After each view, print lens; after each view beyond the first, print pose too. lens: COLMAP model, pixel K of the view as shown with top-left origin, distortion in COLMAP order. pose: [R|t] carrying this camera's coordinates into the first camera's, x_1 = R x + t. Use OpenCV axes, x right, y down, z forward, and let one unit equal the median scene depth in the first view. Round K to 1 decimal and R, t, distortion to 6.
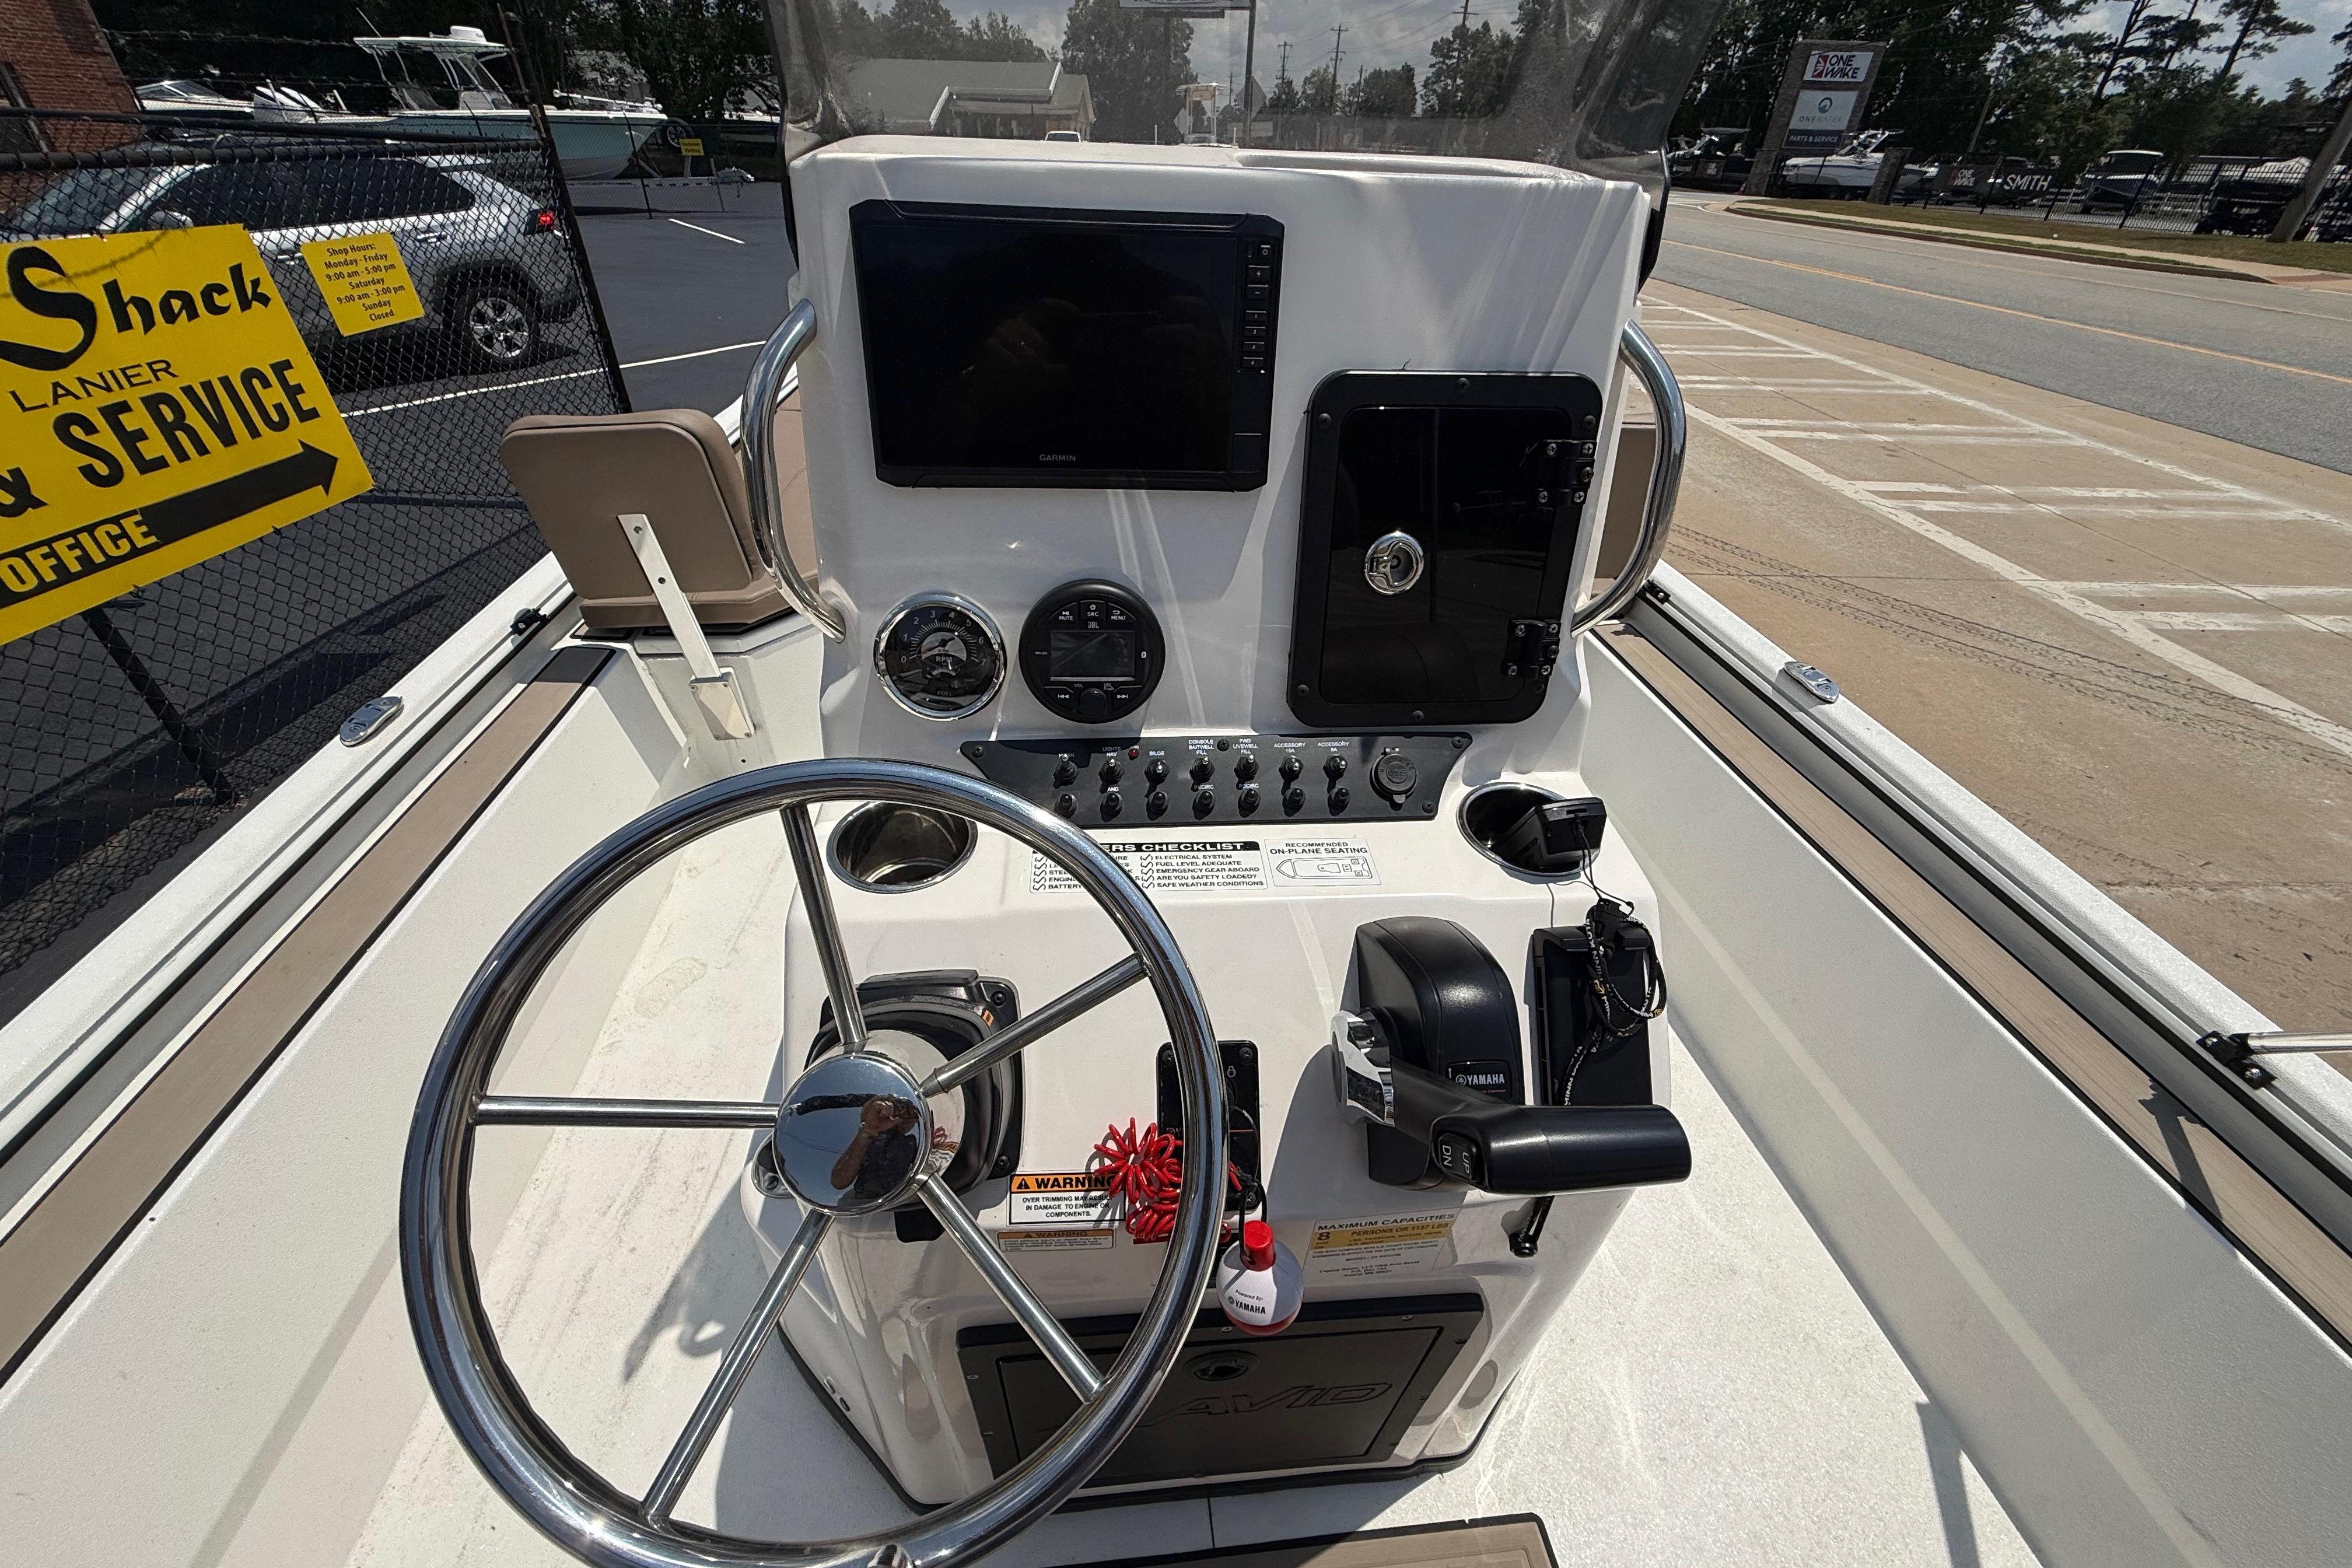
lens RADIAL K [[937.7, 0, 1179.1], [0, 937.7, 786.6], [0, 0, 1]] dist [-0.000113, -0.000298]
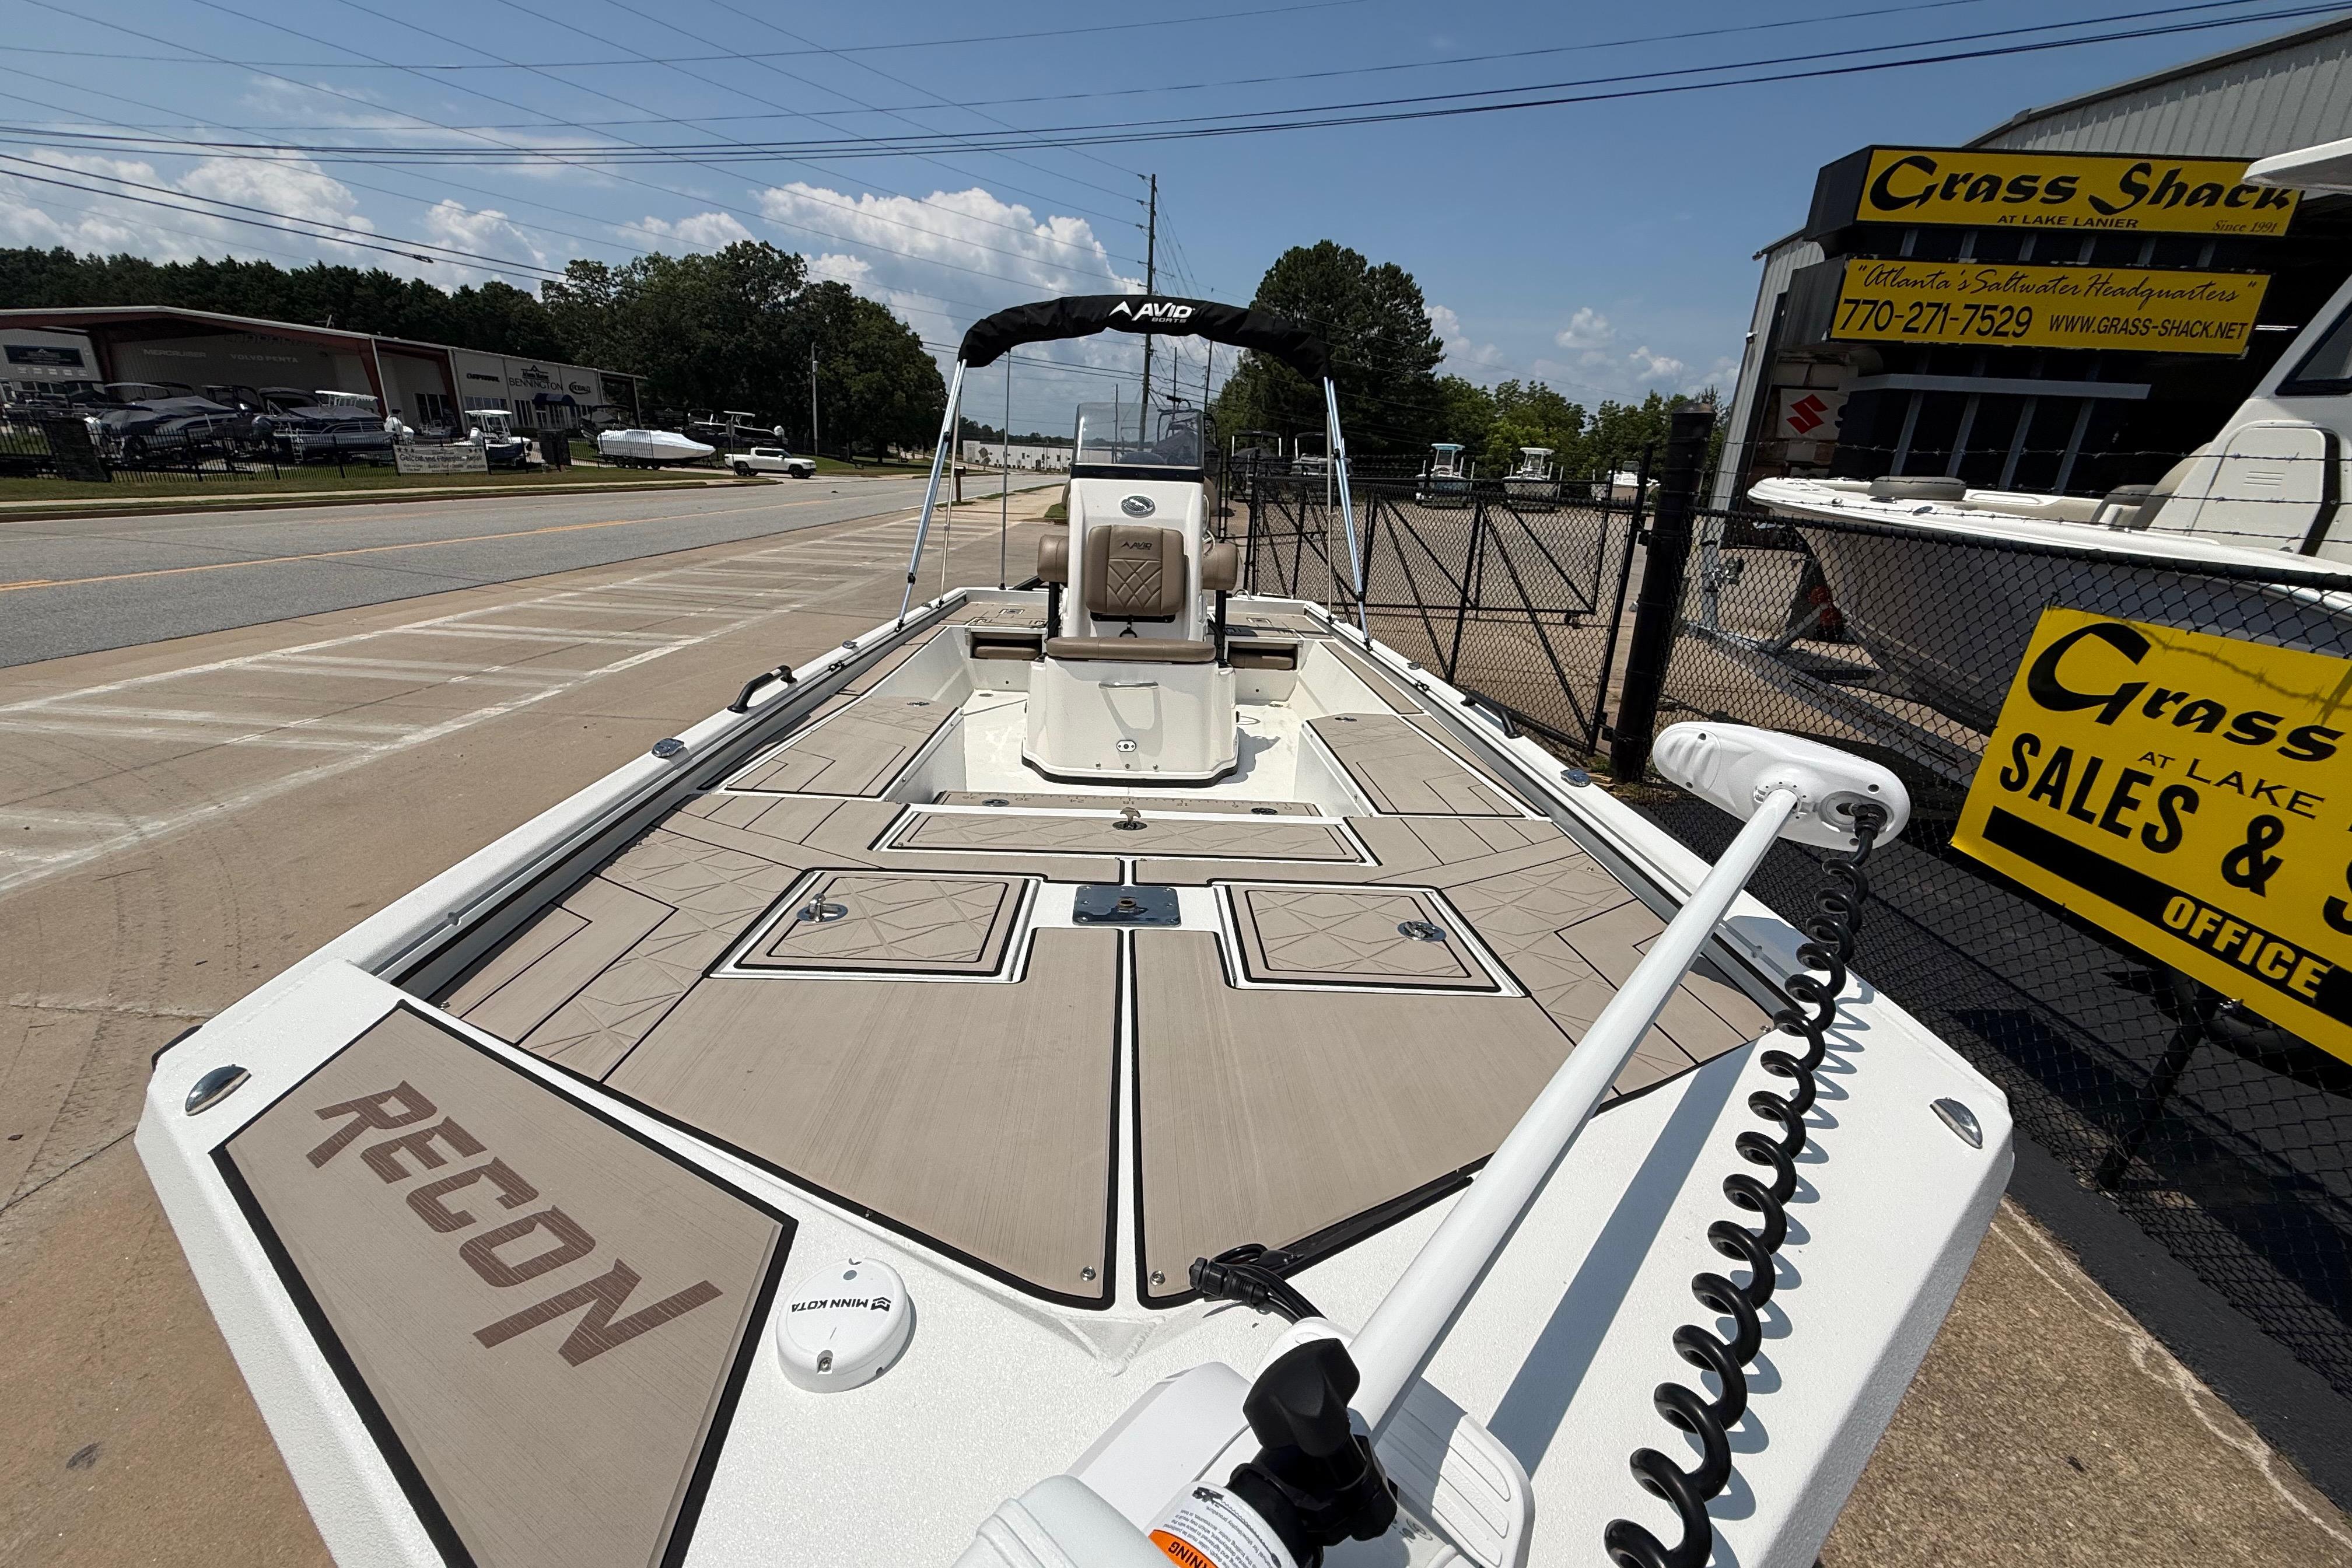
lens RADIAL K [[954.4, 0, 1143.9], [0, 954.4, 796.8], [0, 0, 1]] dist [-0.001911, 0.000695]
pose [[-0.994297, -0.091635, 0.054551, -0.135181], [-0.008770, 0.580057, 0.814529, -1.133090], [-0.106282, 0.809405, -0.577553, 1.598259]]
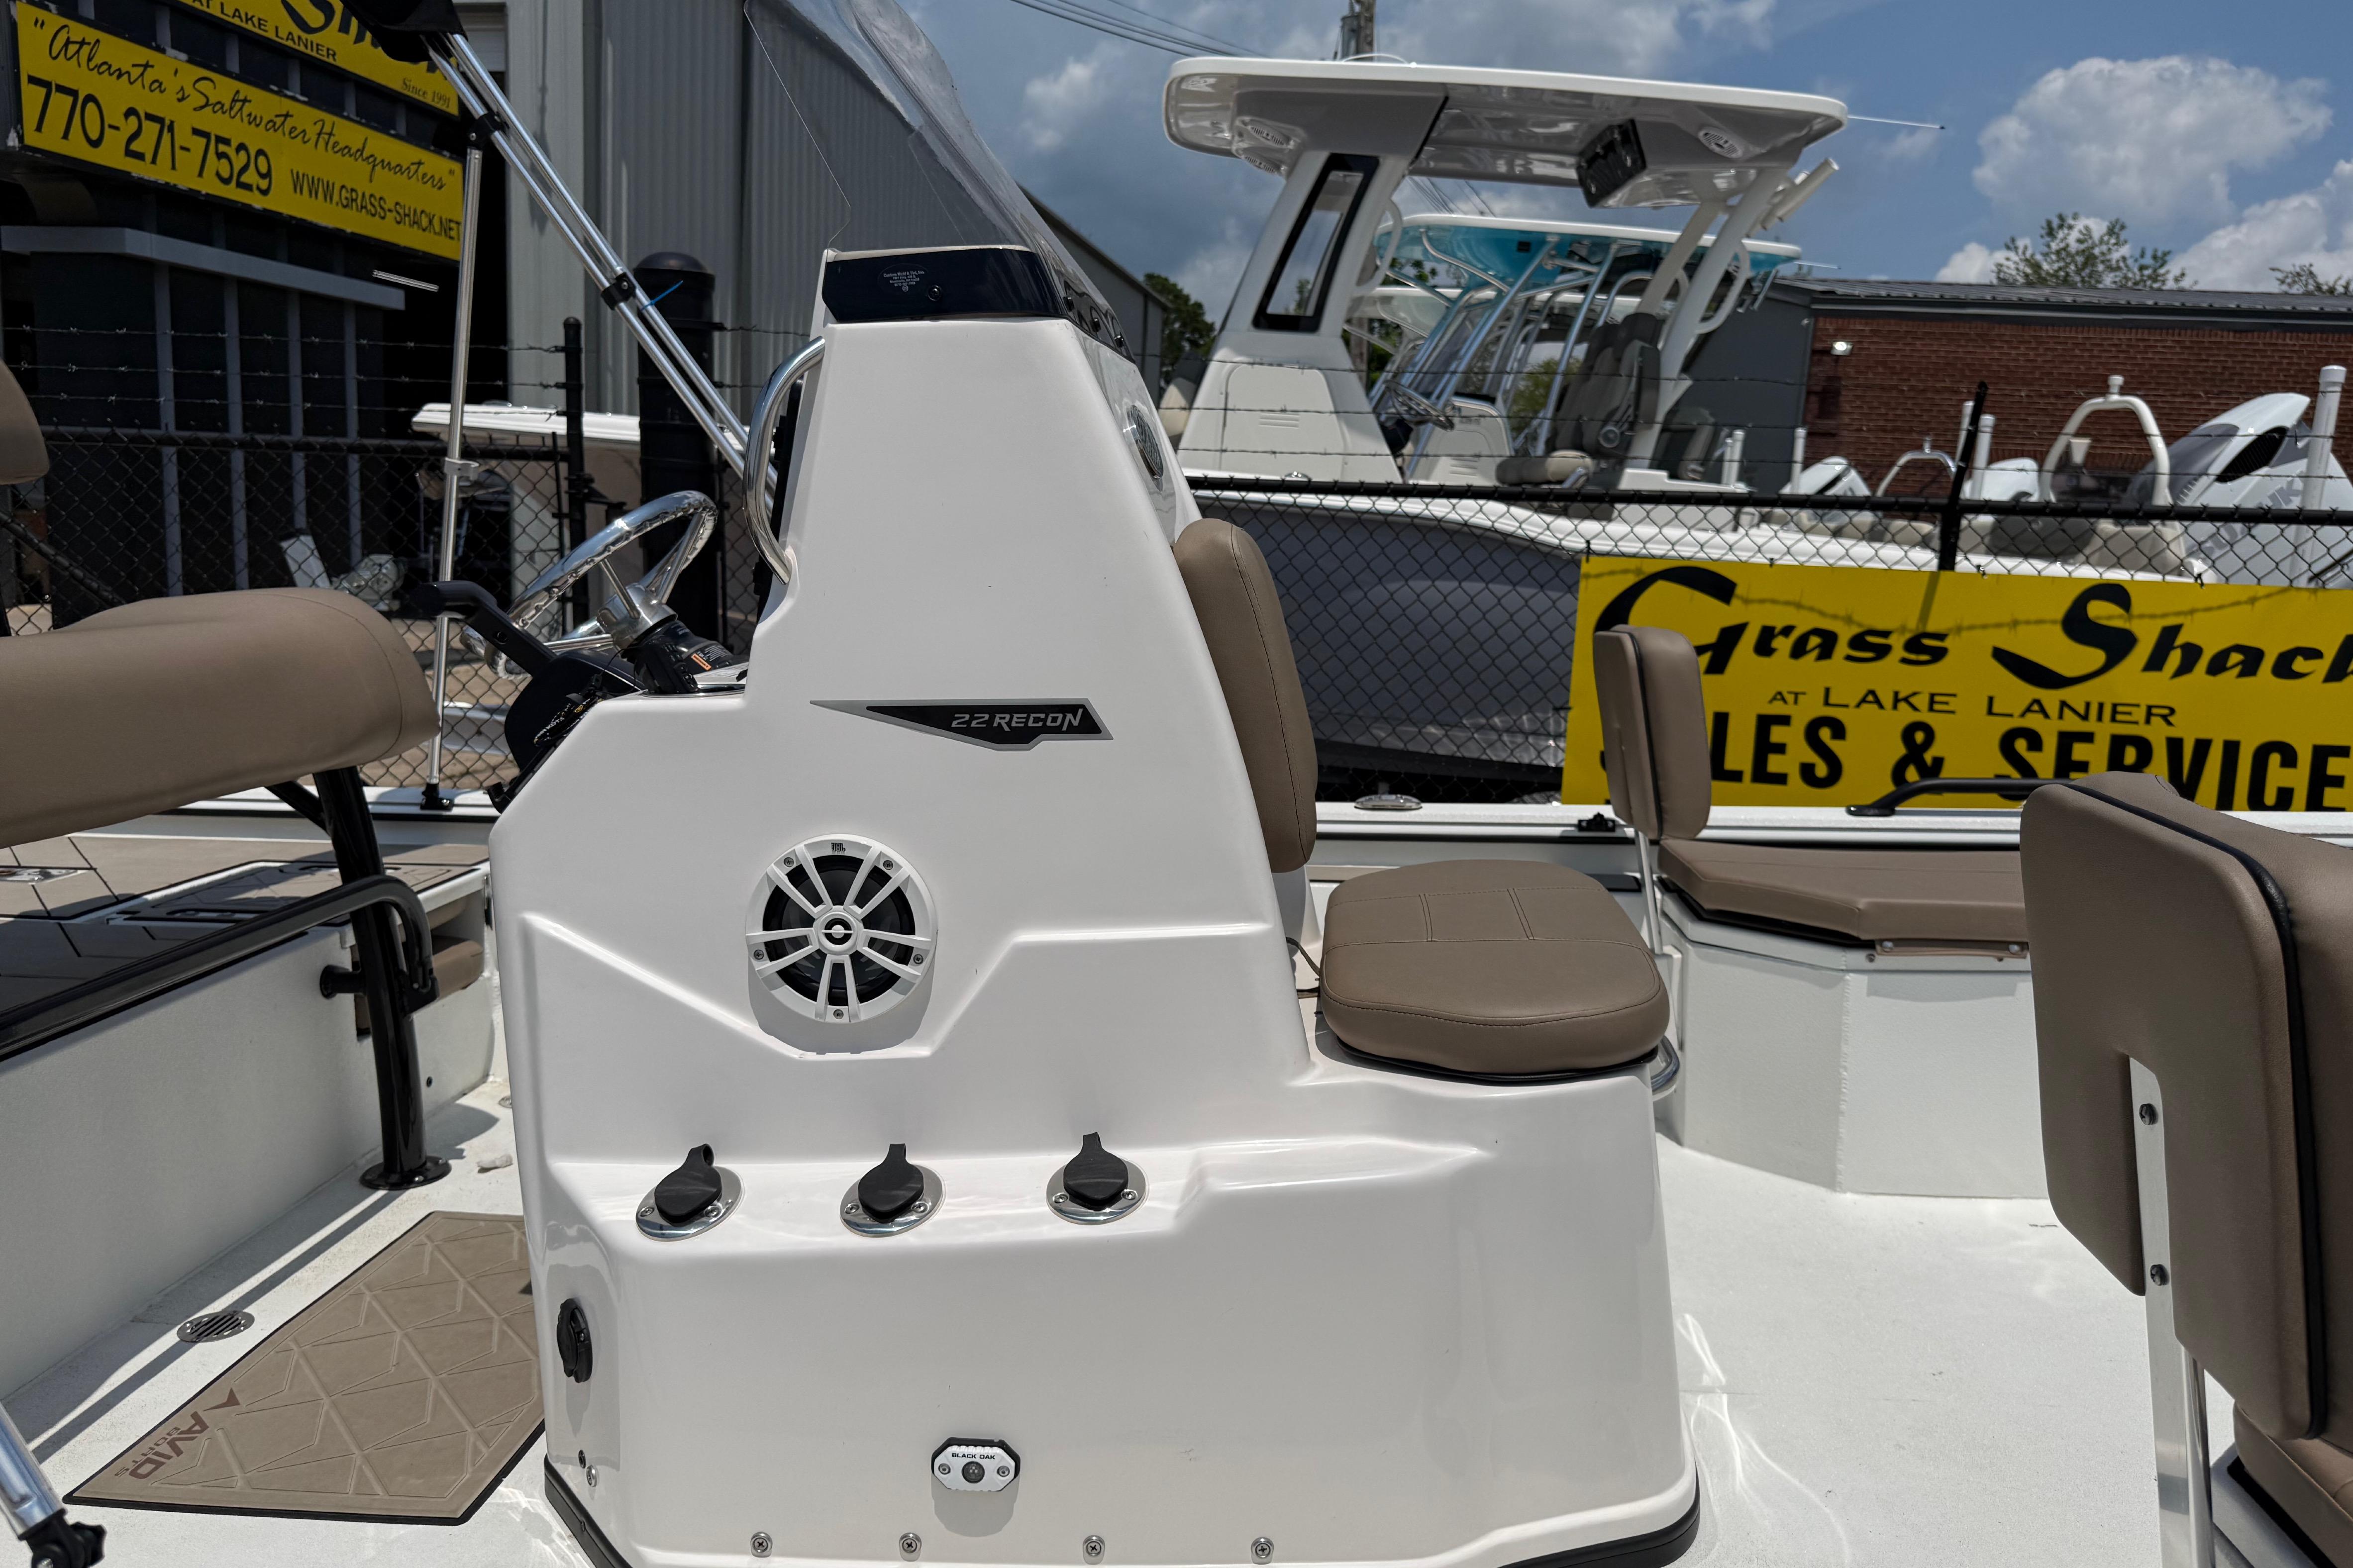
lens RADIAL K [[1671.9, 0, 1199.0], [0, 1671.9, 798.5], [0, 0, 1]] dist [0.038791, -0.045023]
pose [[-0.173595, 0.130515, -0.976130, 0.667603], [-0.596728, 0.774563, 0.209686, -0.202748], [0.783441, 0.618885, -0.056579, 0.490581]]
